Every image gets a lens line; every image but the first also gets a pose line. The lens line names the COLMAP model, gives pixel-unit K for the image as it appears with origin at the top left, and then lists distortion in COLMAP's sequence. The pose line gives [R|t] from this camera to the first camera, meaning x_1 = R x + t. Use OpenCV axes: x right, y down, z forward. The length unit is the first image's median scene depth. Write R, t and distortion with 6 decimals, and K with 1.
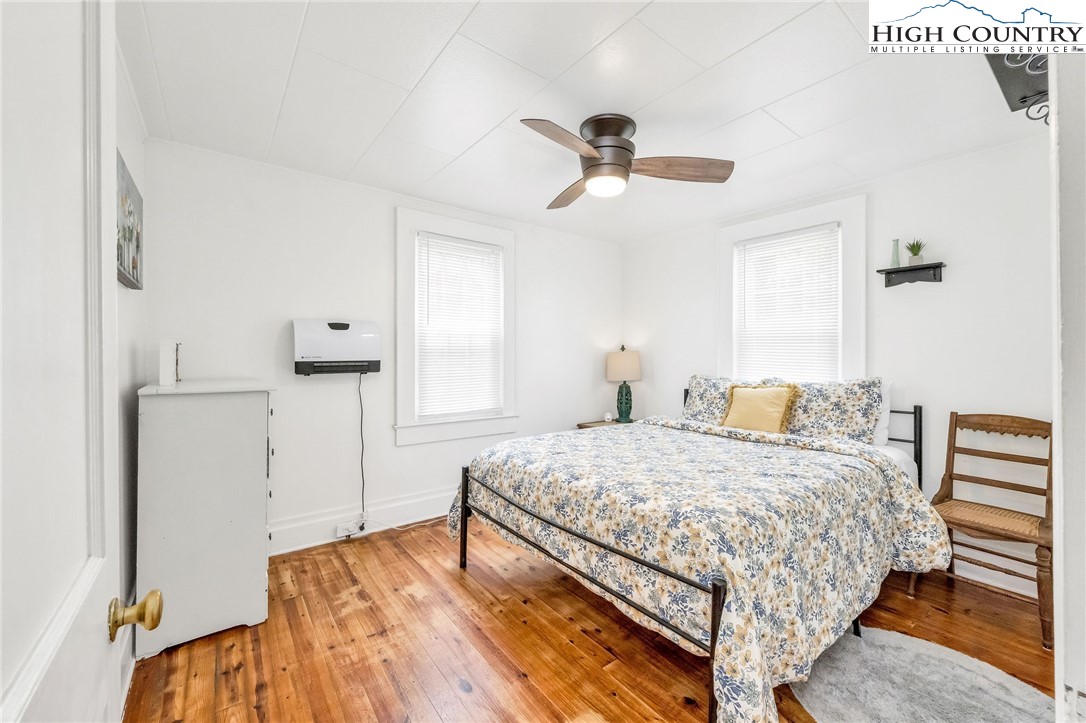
lens RADIAL K [[438.6, 0, 549.2], [0, 438.6, 357.8], [0, 0, 1]] dist [-0.004732, -0.000094]
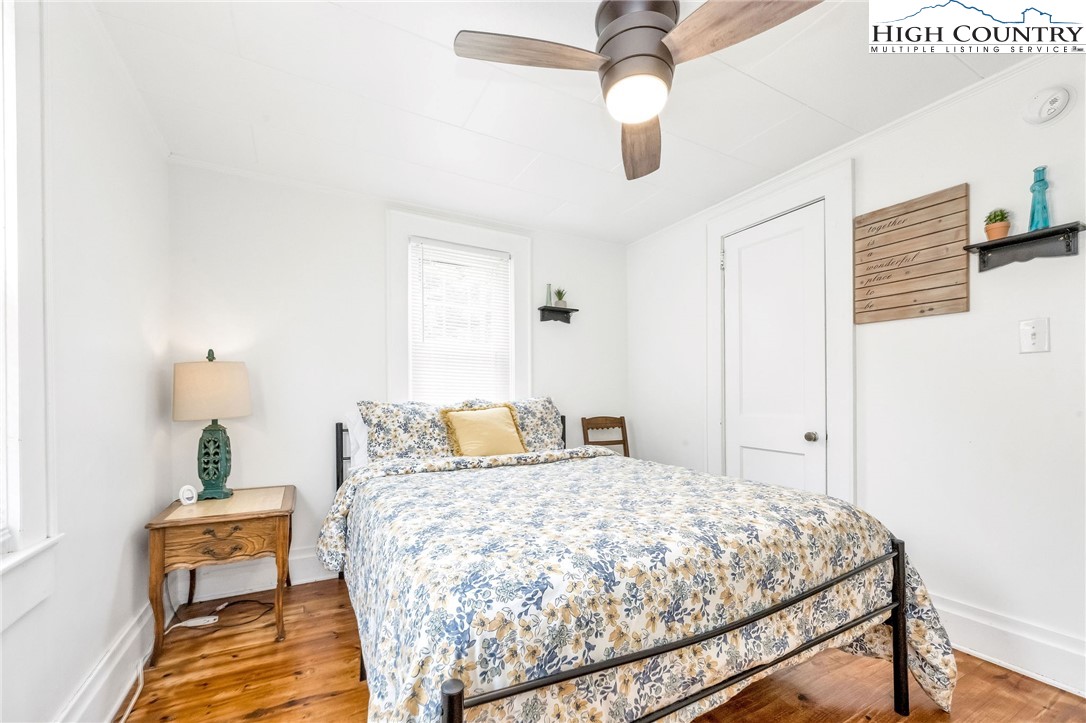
lens RADIAL K [[438.6, 0, 563.2], [0, 438.6, 374.7], [0, 0, 1]] dist [-0.004732, -0.000094]
pose [[0.148057, 0.036315, 0.988312, -0.446073], [0.010953, 0.999204, -0.038356, 0.038477], [-0.988918, 0.016504, 0.147541, 0.794700]]
